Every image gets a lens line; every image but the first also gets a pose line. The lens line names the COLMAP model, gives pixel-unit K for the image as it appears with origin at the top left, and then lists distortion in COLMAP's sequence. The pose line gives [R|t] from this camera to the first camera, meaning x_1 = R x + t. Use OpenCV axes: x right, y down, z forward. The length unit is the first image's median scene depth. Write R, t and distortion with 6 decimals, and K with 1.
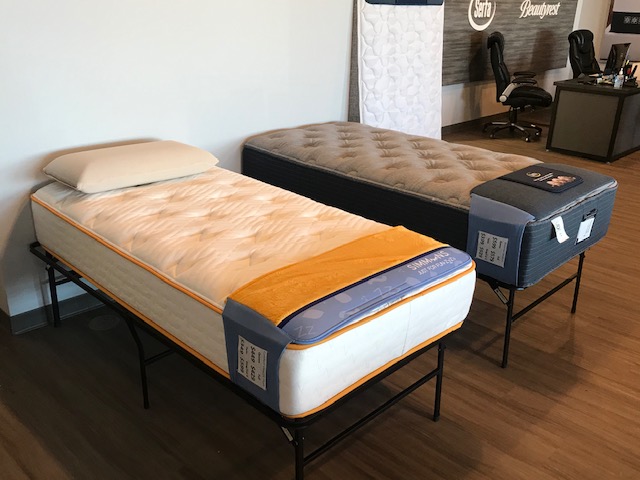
lens RADIAL K [[618.5, 0, 320.0], [0, 618.5, 240.0], [0, 0, 1]] dist [-0.001370, -0.014960]
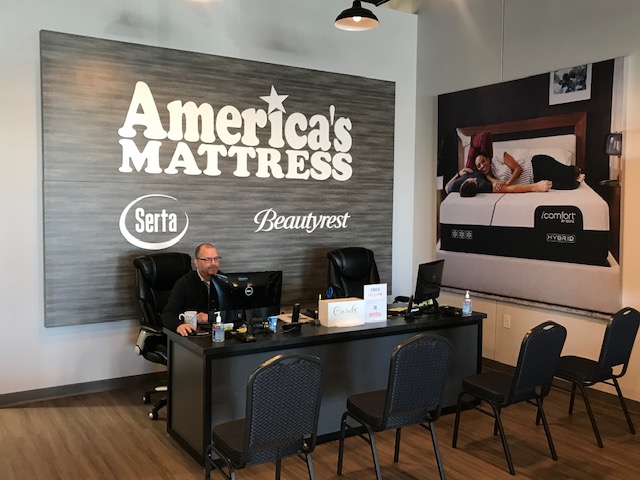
lens RADIAL K [[618.5, 0, 320.0], [0, 618.5, 240.0], [0, 0, 1]] dist [-0.001370, -0.014960]
pose [[0.980106, 0.008143, -0.198309, 0.583132], [-0.069540, 0.949912, -0.304682, -0.137490], [0.185895, 0.312411, 0.931581, 0.344065]]
